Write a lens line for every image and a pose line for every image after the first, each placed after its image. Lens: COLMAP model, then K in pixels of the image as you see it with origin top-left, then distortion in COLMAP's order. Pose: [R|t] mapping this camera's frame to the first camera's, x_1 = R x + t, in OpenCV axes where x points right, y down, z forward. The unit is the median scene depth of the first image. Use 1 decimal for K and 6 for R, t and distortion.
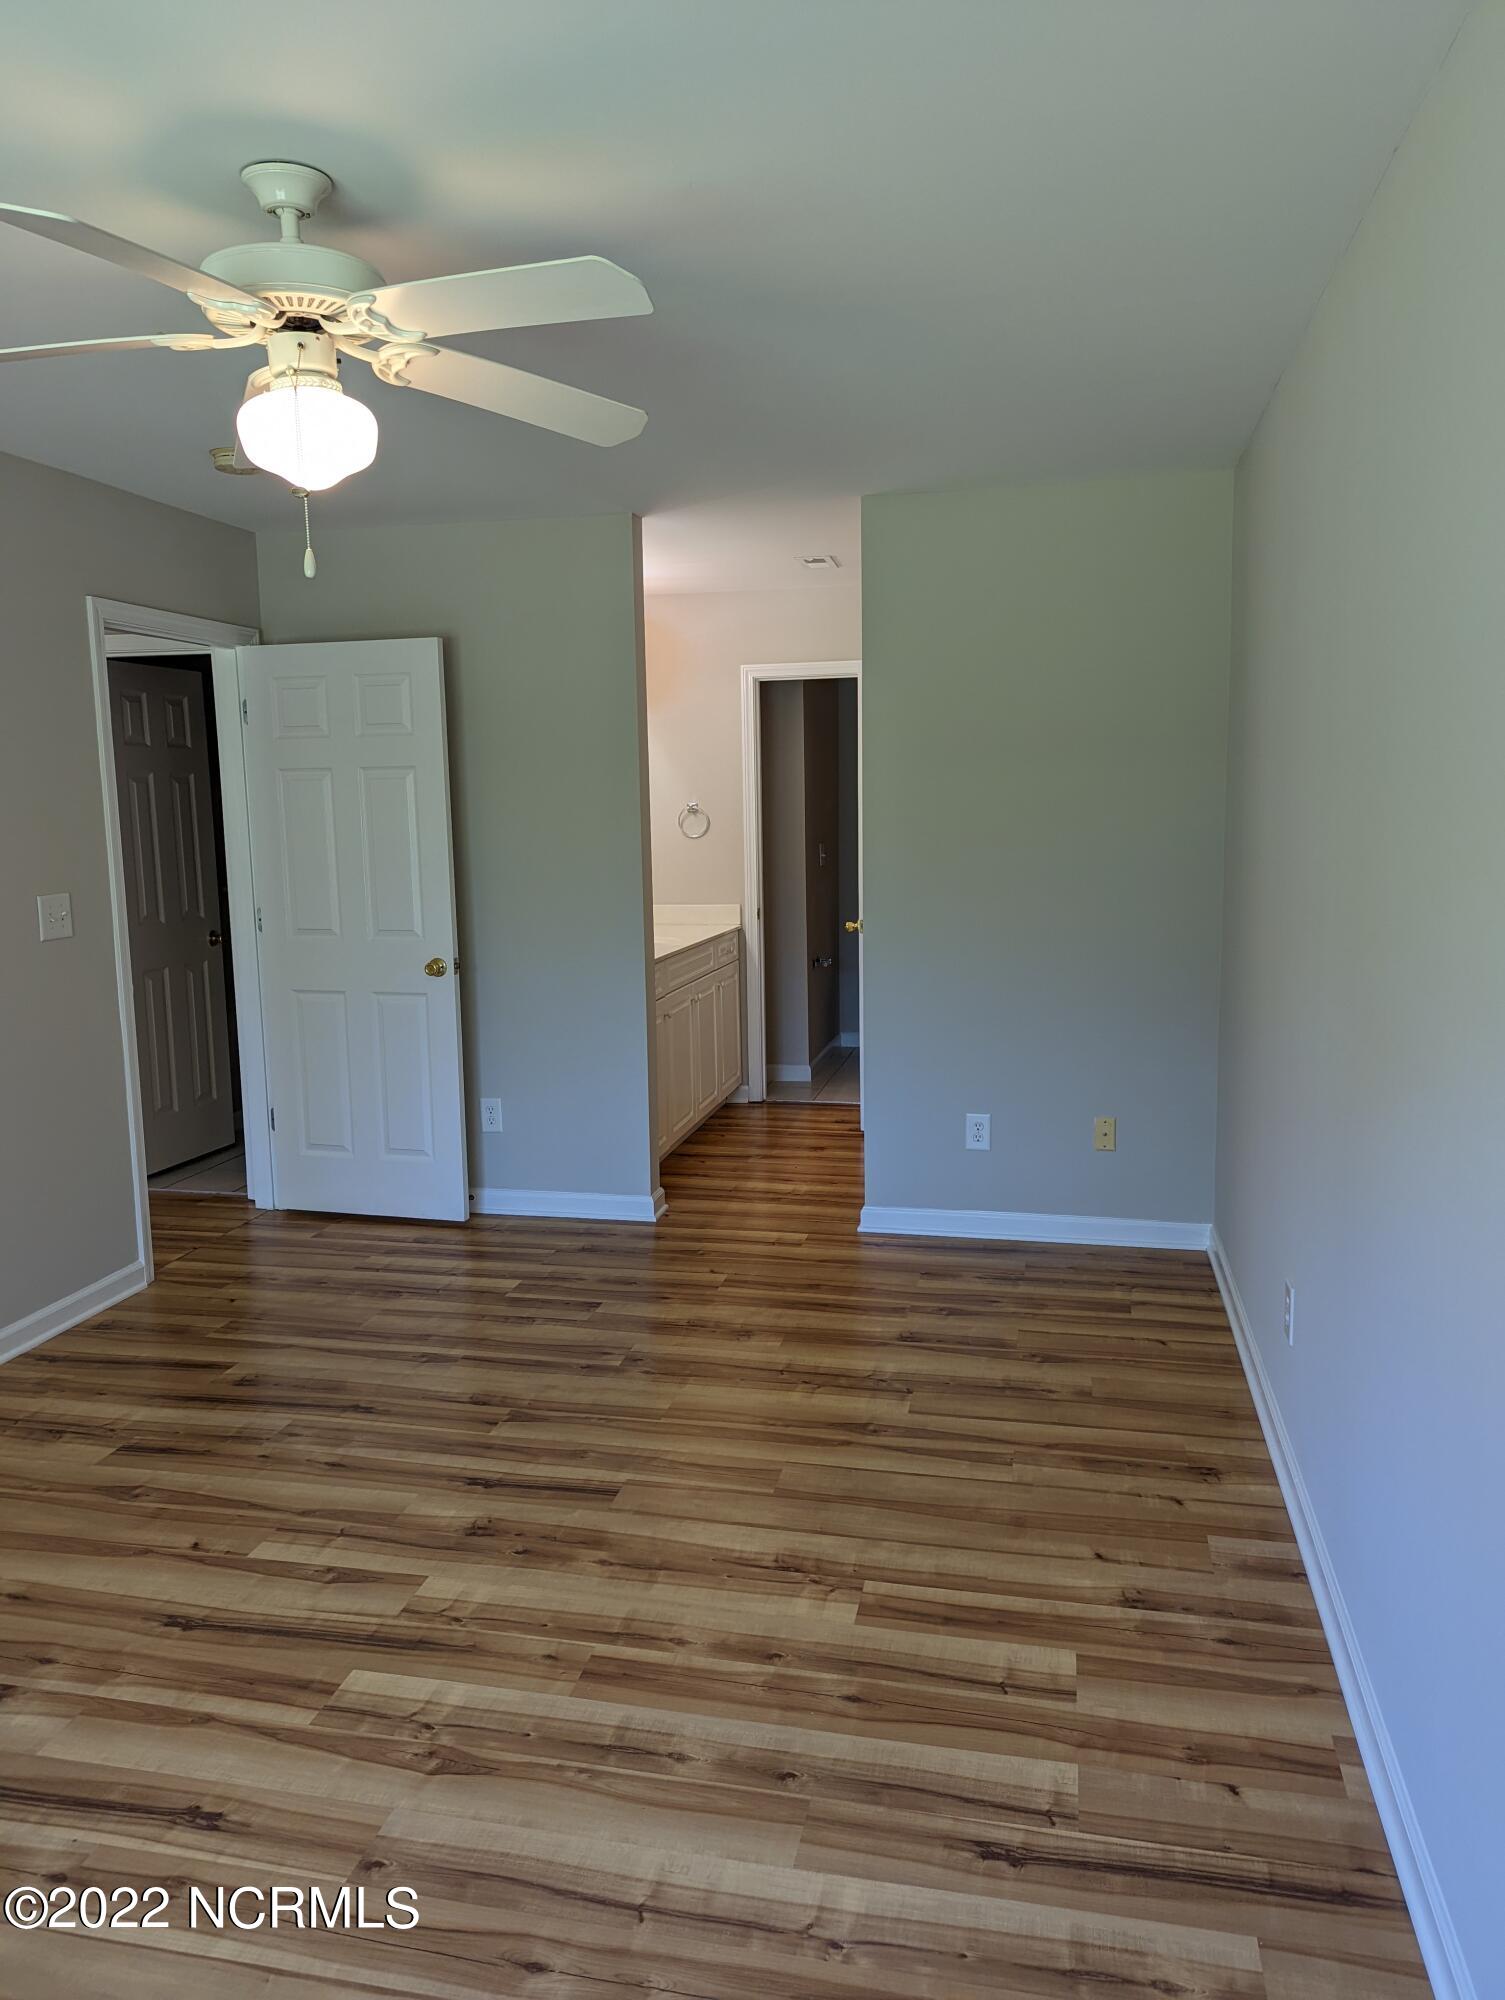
lens RADIAL K [[1401.3, 0, 751.7], [0, 1401.3, 998.3], [0, 0, 1]] dist [0.056724, -0.049205]
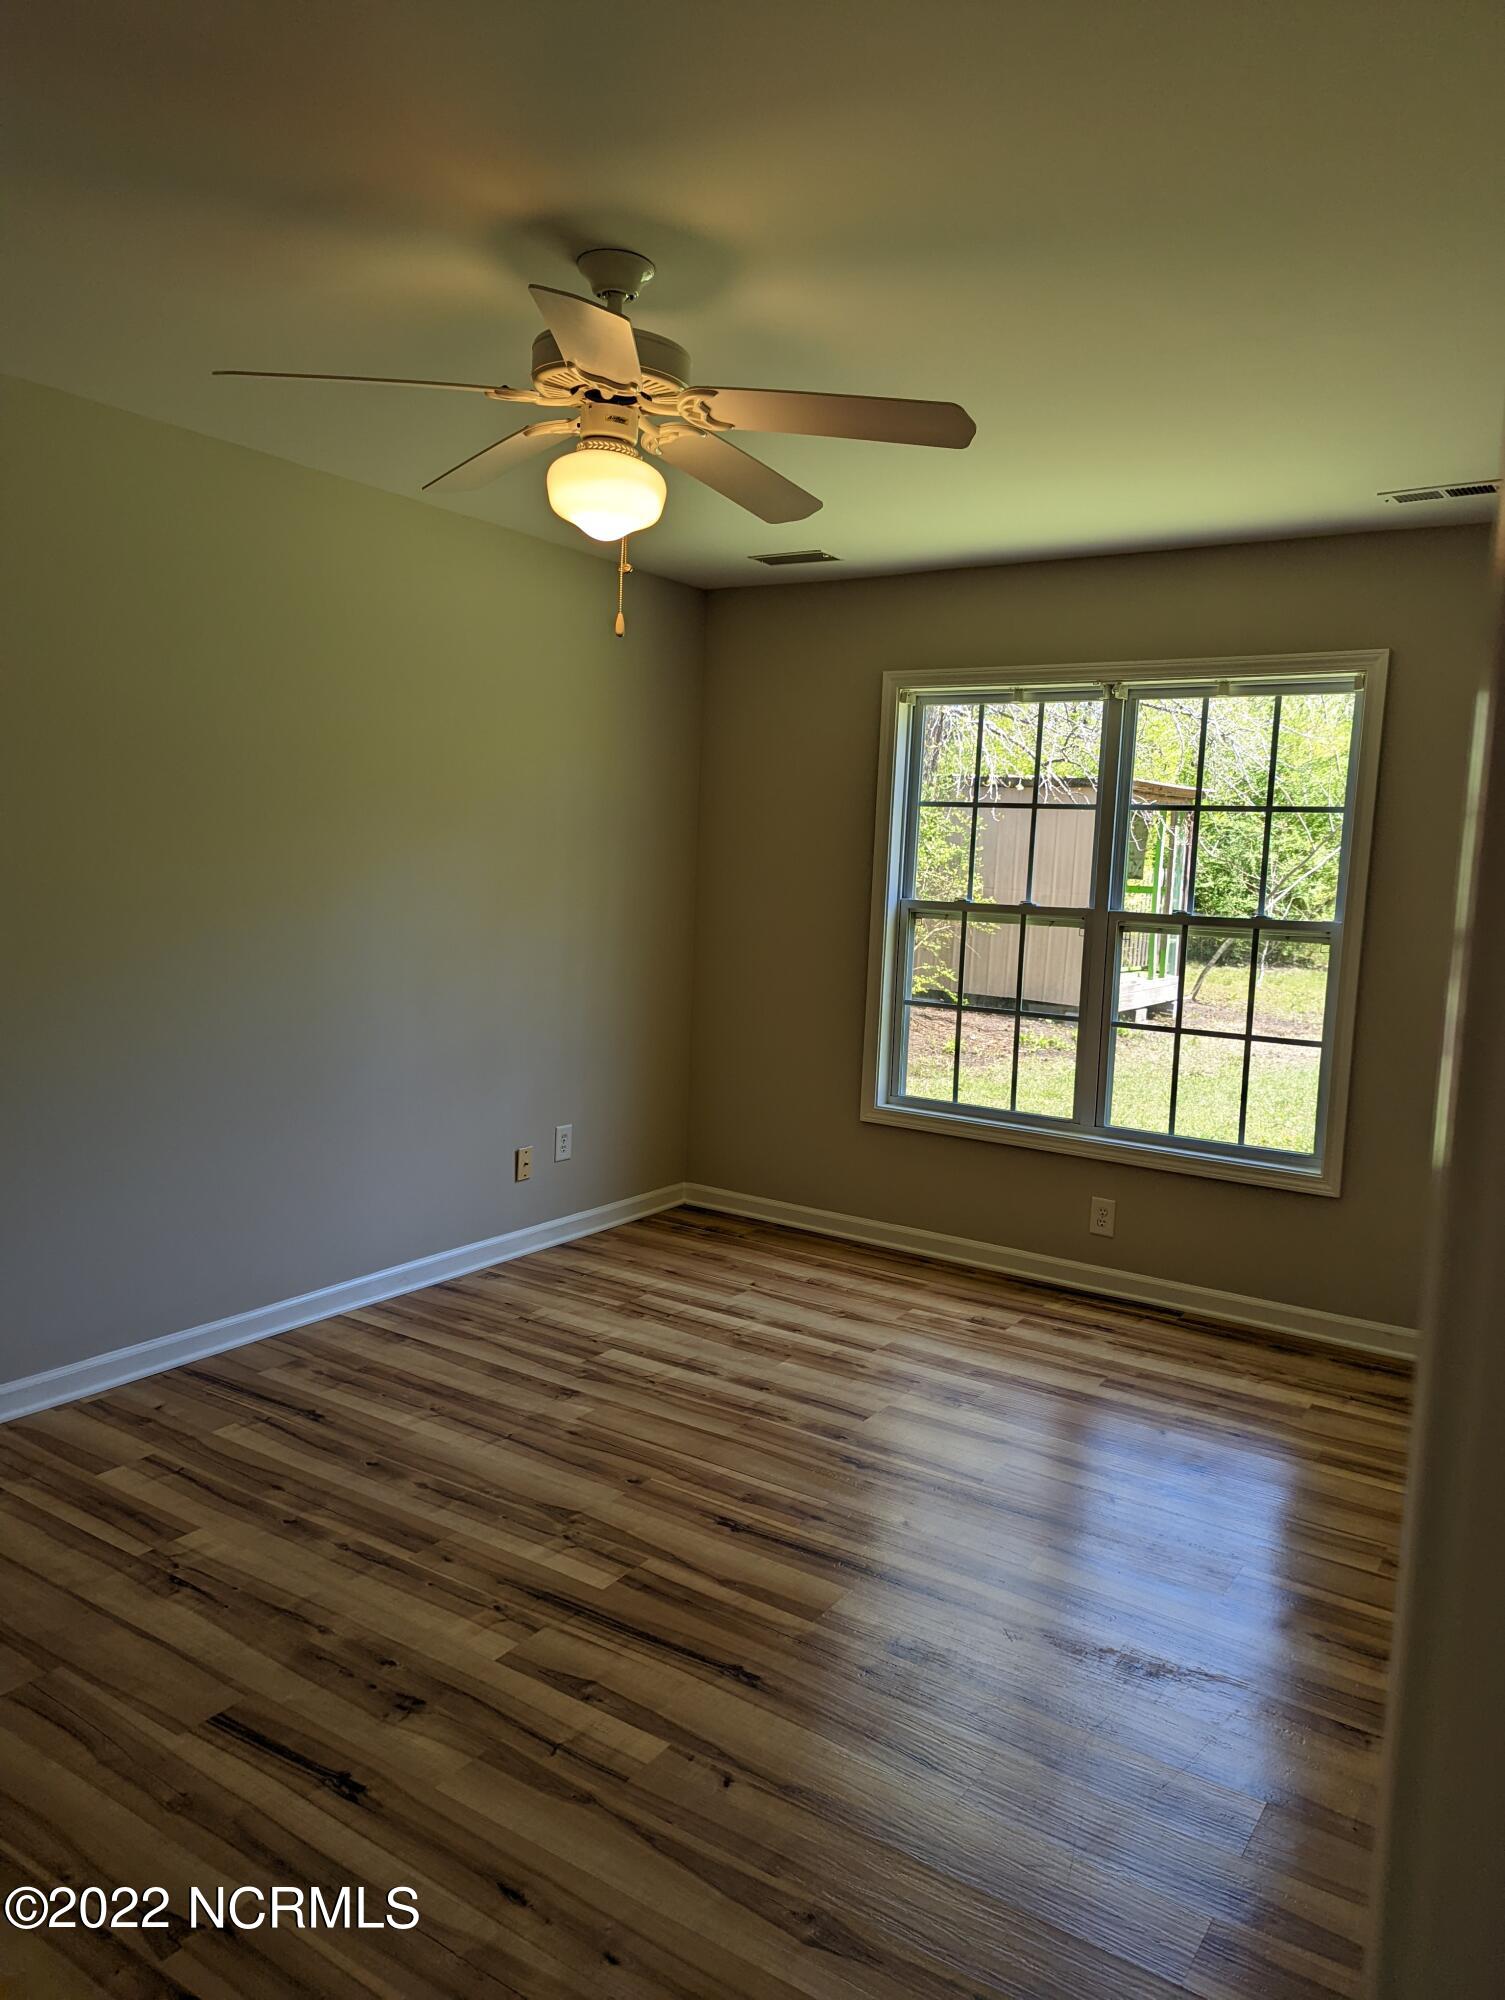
lens RADIAL K [[1401.3, 0, 755.4], [0, 1401.3, 1000.8], [0, 0, 1]] dist [0.056724, -0.049205]
pose [[-0.931813, -0.057280, 0.358391, -0.749718], [0.030374, 0.971696, 0.234274, -0.235180], [-0.361666, 0.229185, -0.903699, 1.815505]]
